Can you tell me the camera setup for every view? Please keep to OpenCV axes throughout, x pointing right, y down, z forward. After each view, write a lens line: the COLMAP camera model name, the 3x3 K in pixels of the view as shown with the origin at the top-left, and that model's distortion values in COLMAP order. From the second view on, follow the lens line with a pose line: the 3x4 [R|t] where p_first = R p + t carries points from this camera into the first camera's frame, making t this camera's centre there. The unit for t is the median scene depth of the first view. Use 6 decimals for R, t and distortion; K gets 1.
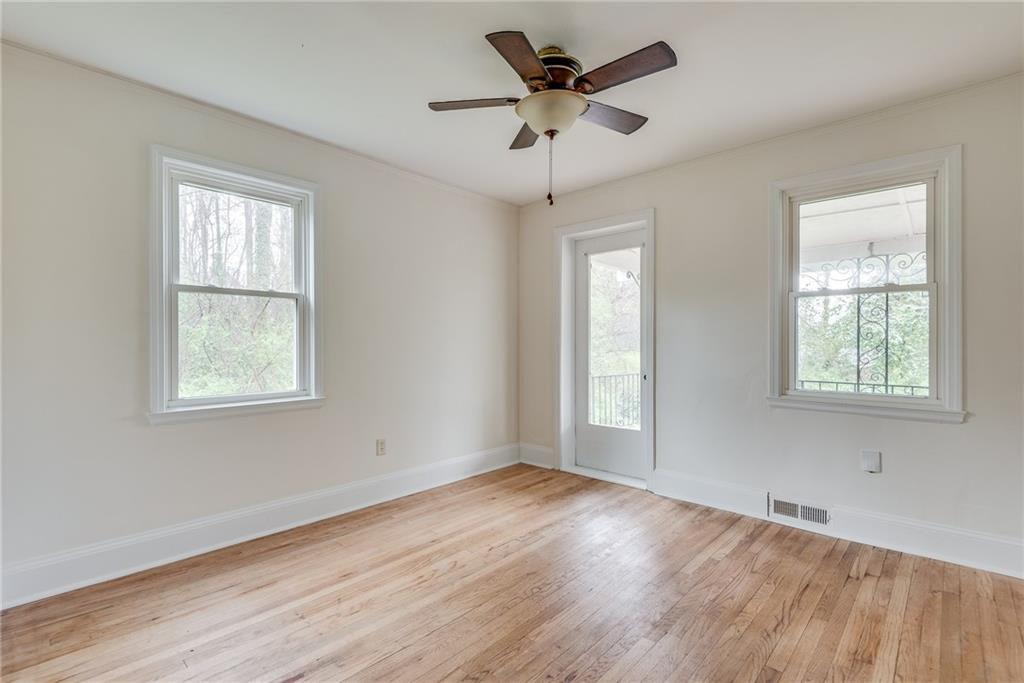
lens RADIAL K [[485.6, 0, 504.0], [0, 485.6, 349.5], [0, 0, 1]] dist [0.036925, -0.029359]
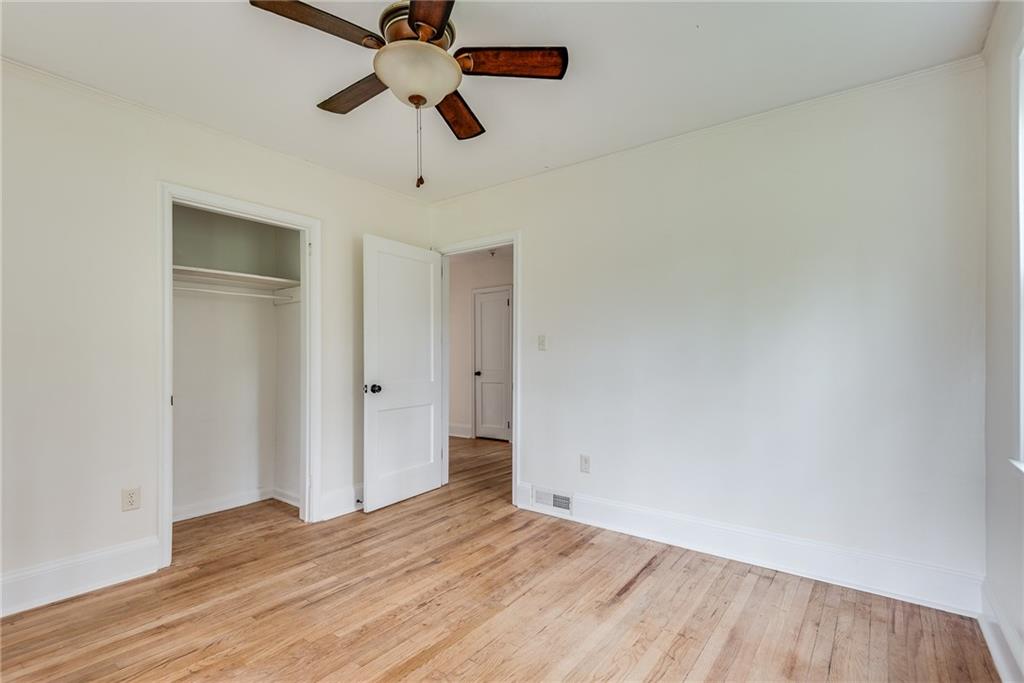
lens RADIAL K [[485.6, 0, 504.0], [0, 485.6, 349.5], [0, 0, 1]] dist [0.036925, -0.029359]
pose [[-0.996136, 0.000237, -0.087826, 0.026927], [0.000379, 0.999999, -0.001595, -0.020538], [0.087826, -0.001622, -0.996135, 1.994233]]
